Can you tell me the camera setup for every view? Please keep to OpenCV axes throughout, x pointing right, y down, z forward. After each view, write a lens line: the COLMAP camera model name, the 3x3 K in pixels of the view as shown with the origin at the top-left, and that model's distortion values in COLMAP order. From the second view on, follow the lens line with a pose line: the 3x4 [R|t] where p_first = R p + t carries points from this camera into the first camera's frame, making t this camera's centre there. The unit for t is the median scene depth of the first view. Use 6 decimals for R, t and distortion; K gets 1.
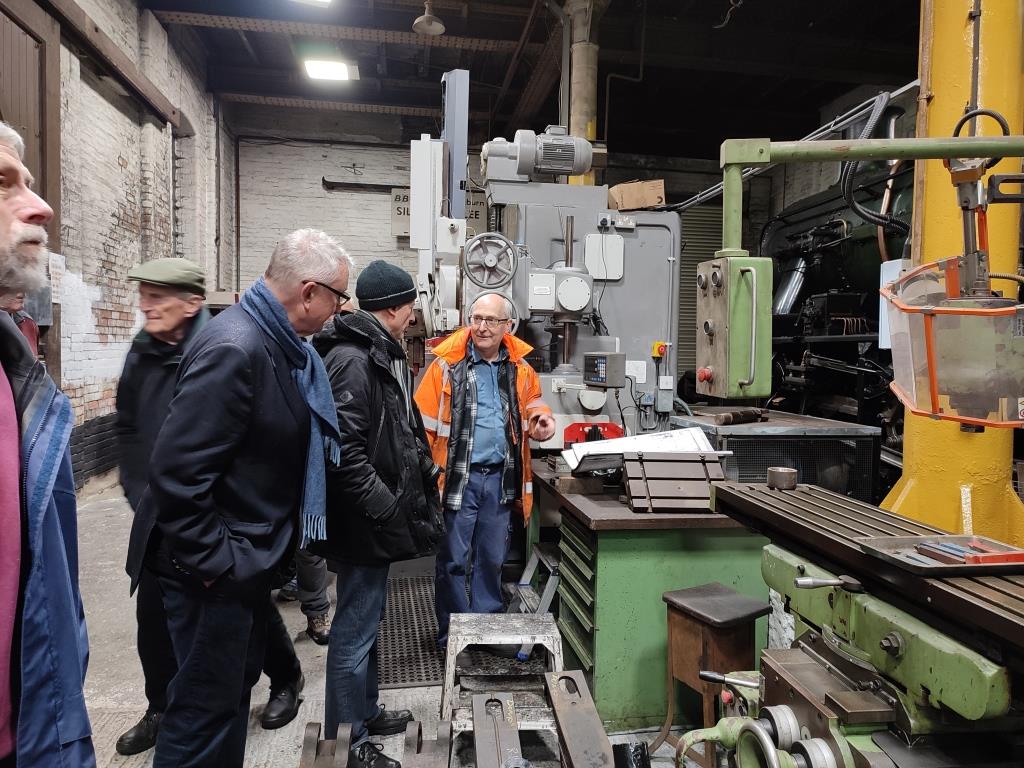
lens RADIAL K [[738.1, 0, 510.3], [0, 738.1, 380.5], [0, 0, 1]] dist [0.040548, -0.040255]
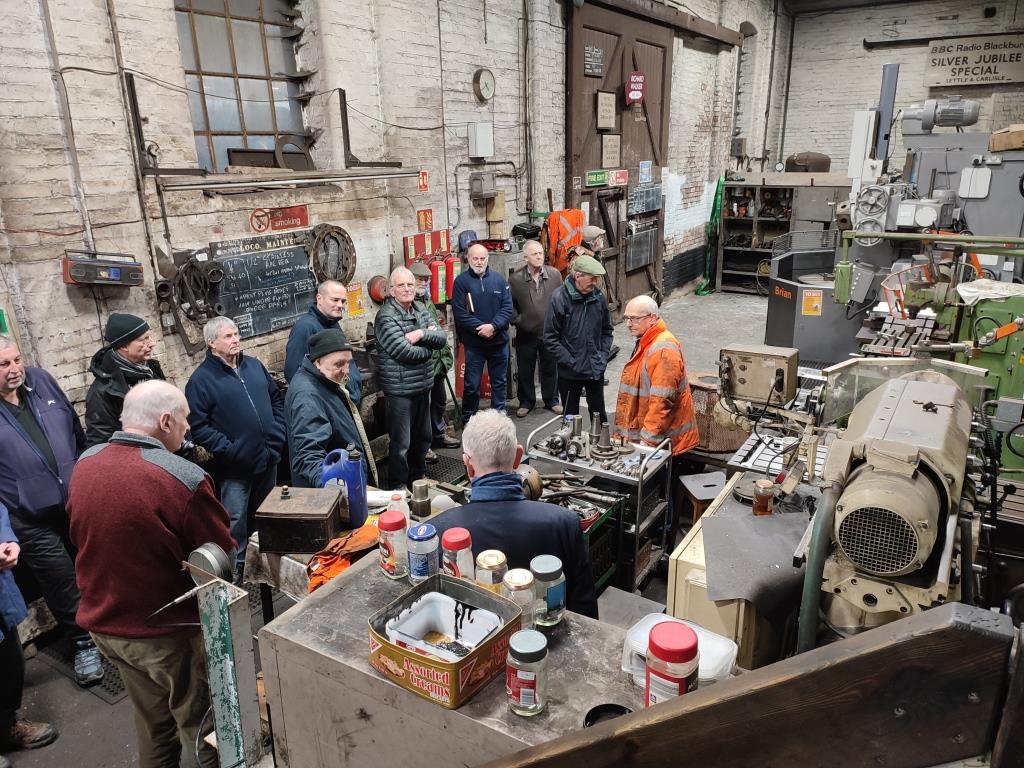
lens RADIAL K [[738.1, 0, 513.3], [0, 738.1, 383.4], [0, 0, 1]] dist [0.040548, -0.040255]
pose [[0.752586, 0.171143, -0.635865, 0.202994], [0.002876, 0.964772, 0.263072, -0.076201], [0.658488, -0.199813, 0.725582, -0.380722]]
